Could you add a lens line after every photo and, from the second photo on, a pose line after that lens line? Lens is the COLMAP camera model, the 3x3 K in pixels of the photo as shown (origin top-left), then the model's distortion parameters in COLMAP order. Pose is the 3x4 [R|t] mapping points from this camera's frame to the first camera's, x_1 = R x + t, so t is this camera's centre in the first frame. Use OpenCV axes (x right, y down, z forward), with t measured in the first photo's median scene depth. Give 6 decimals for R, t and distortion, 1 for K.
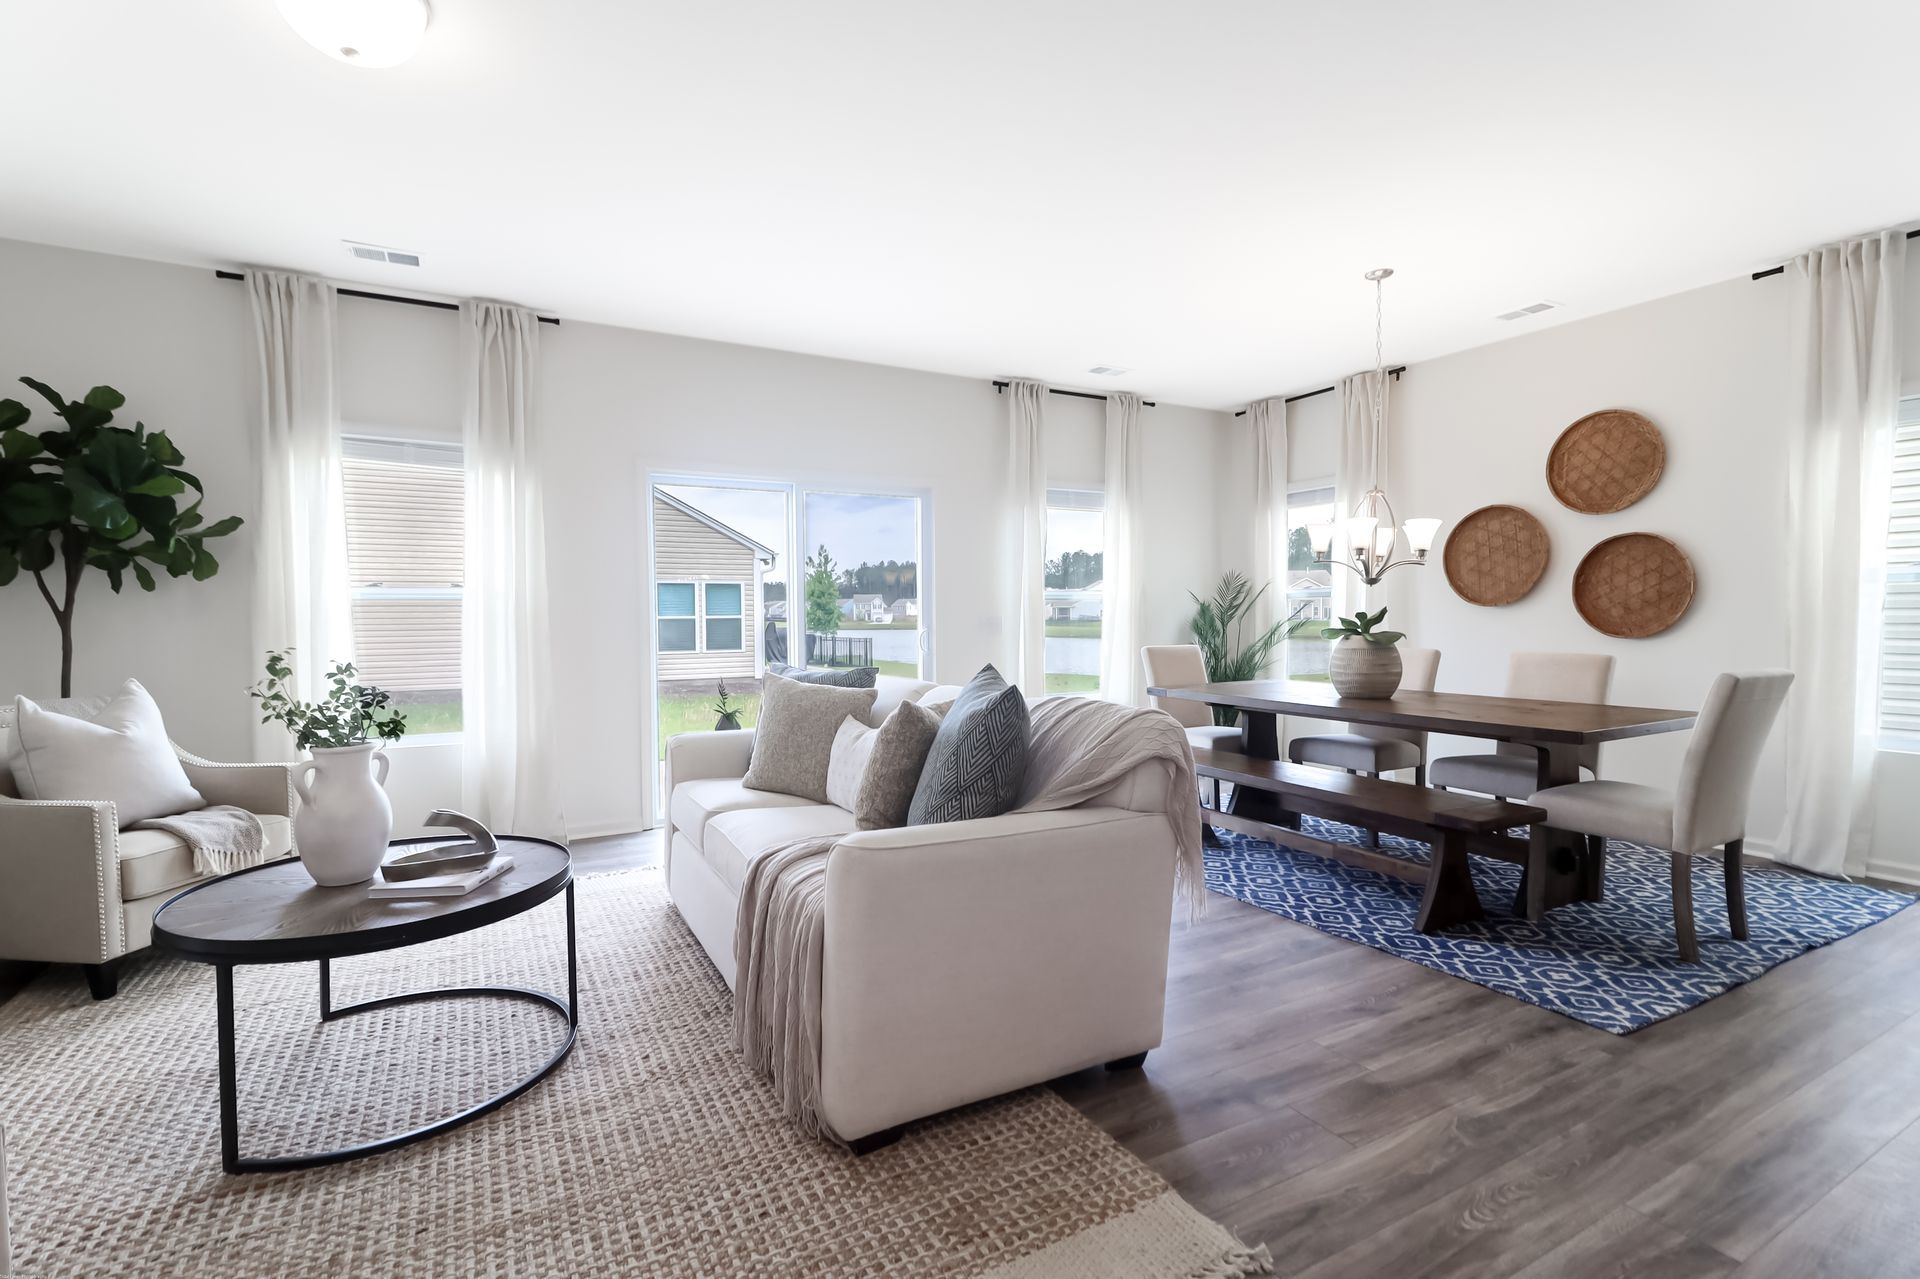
lens RADIAL K [[880.7, 0, 956.2], [0, 880.7, 643.2], [0, 0, 1]] dist [0.019845, -0.013784]
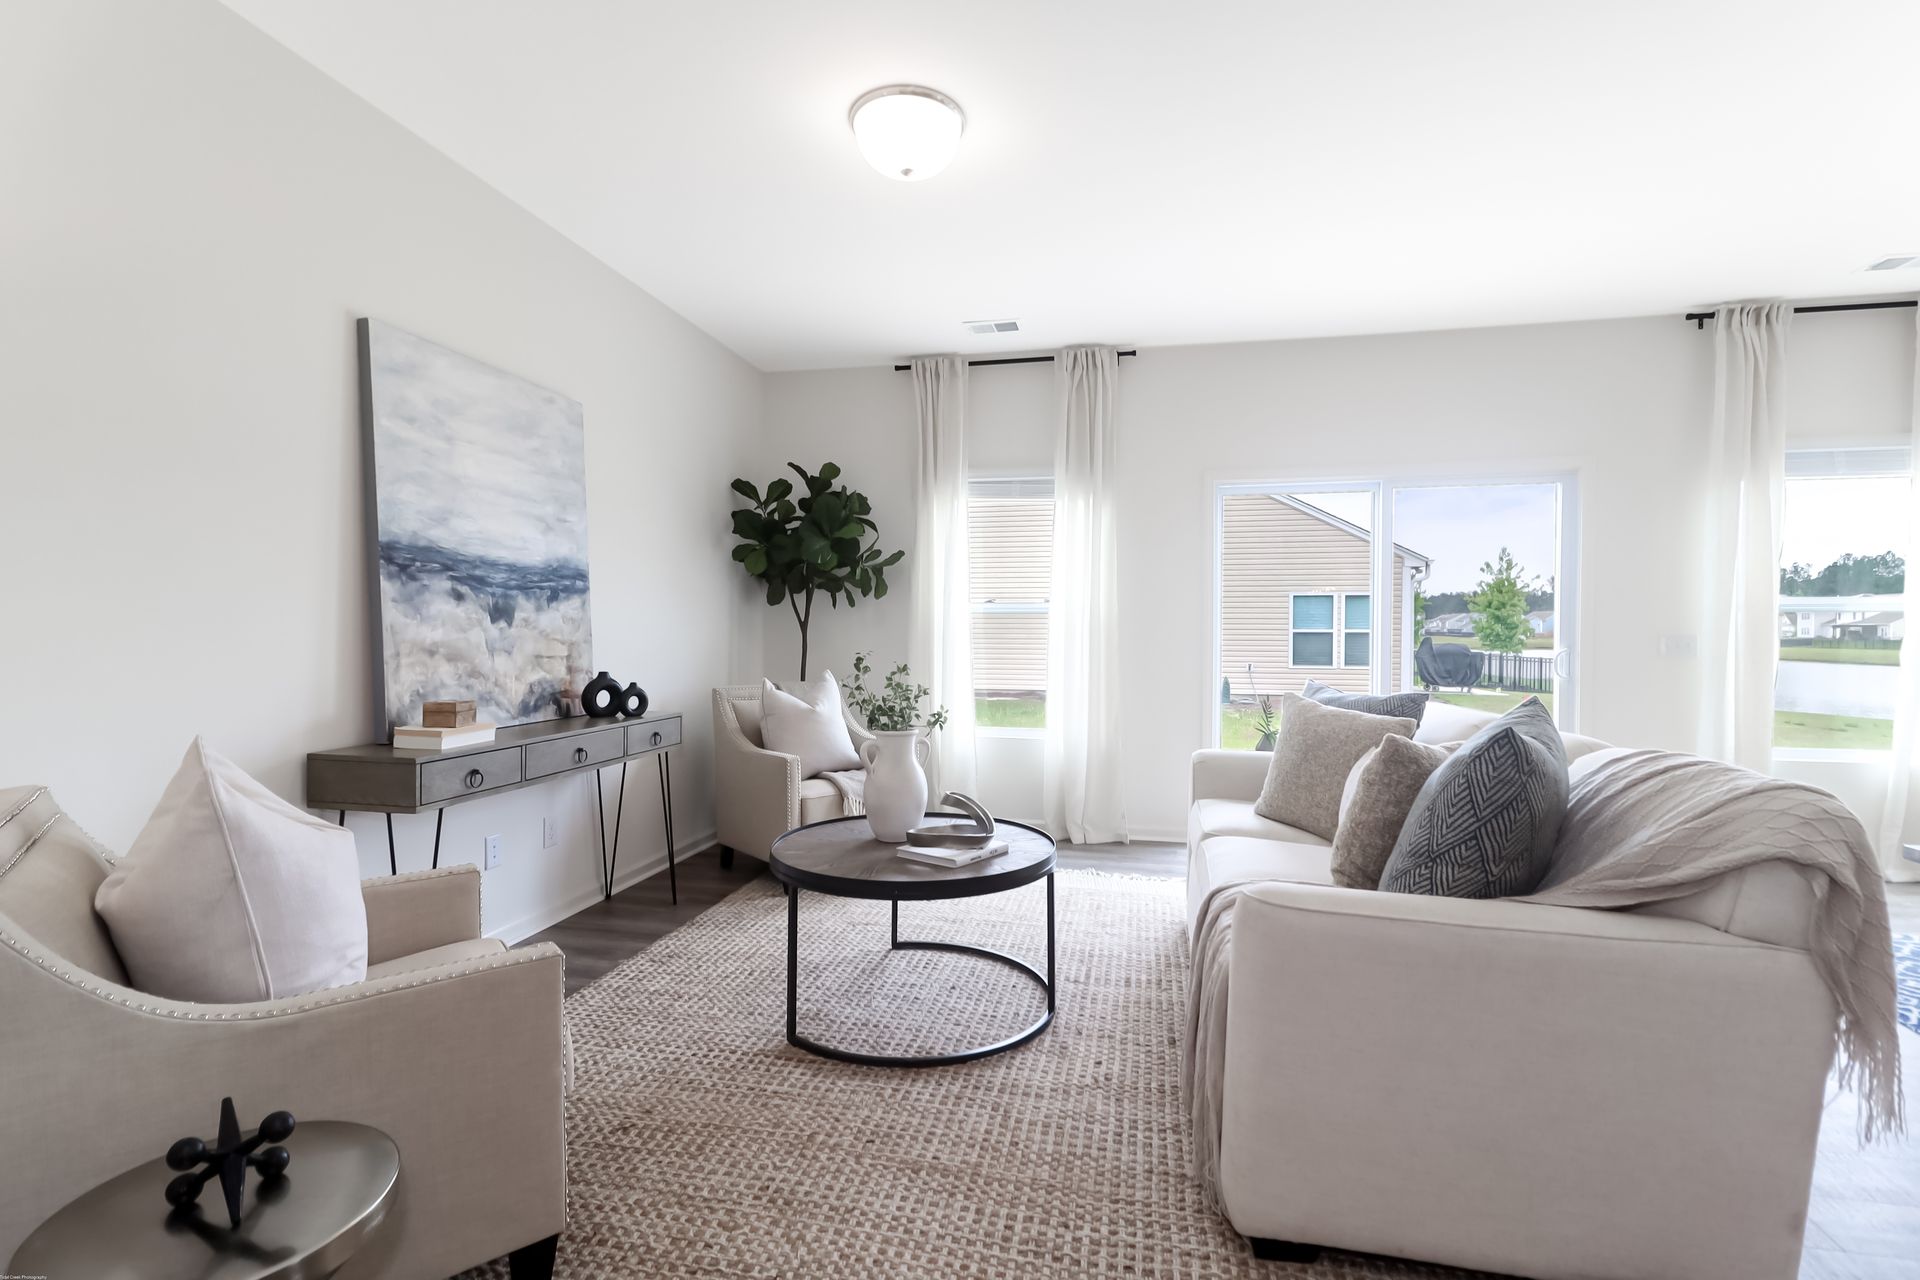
lens RADIAL K [[880.7, 0, 956.2], [0, 880.7, 643.7], [0, 0, 1]] dist [0.019845, -0.013784]
pose [[0.752514, 0.021516, -0.658225, 0.191638], [-0.030685, 0.999526, -0.002408, -0.005820], [0.657861, 0.022010, 0.752818, 0.123374]]
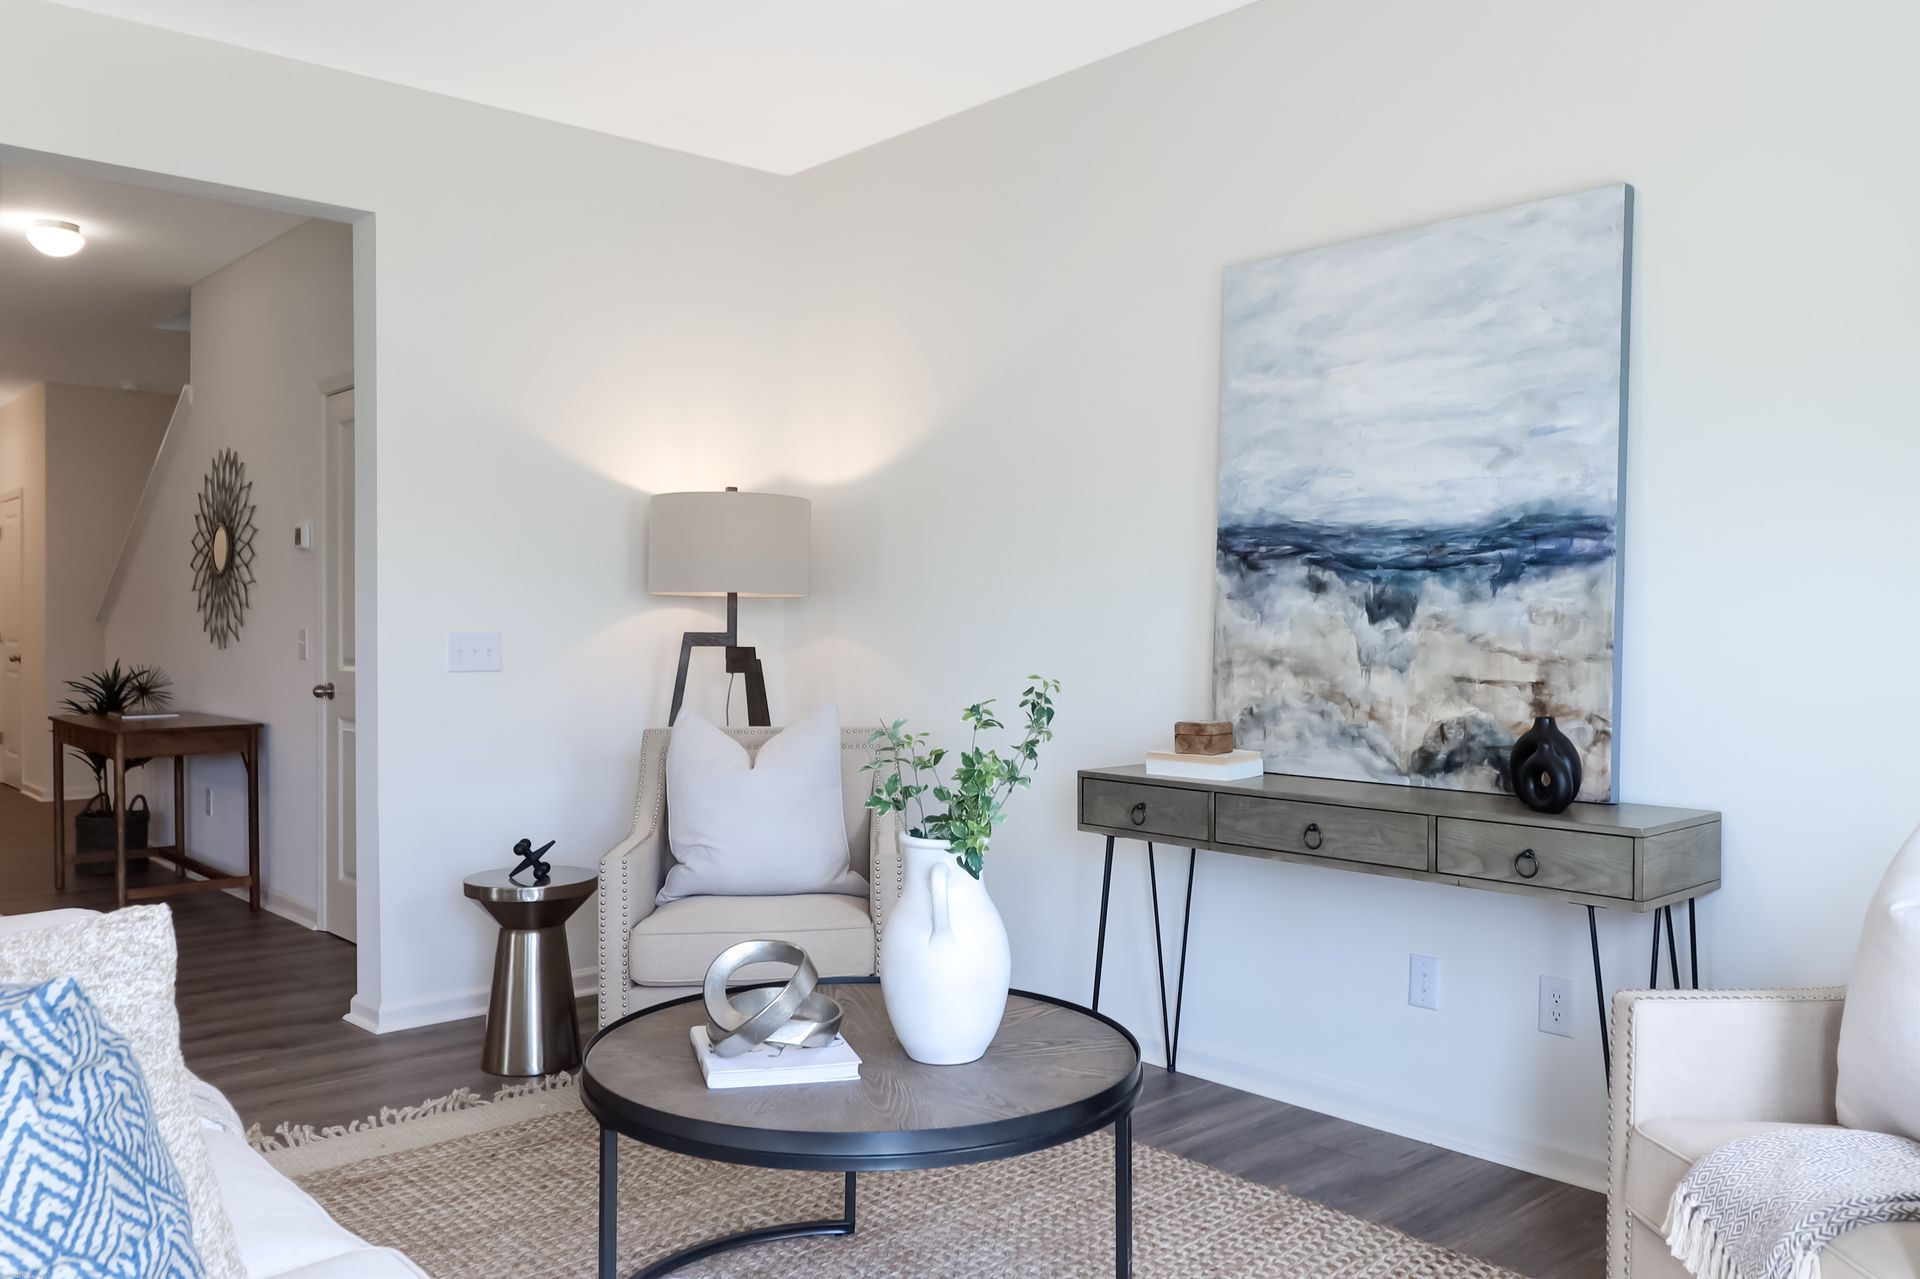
lens RADIAL K [[1505.9, 0, 960.0], [0, 1505.9, 639.5], [0, 0, 1]] dist [-0.001328, -0.003246]
pose [[-0.974210, 0.008625, -0.225479, -0.478112], [-0.001146, 0.999067, 0.043168, -0.067428], [0.225641, 0.042313, -0.973291, 2.057803]]
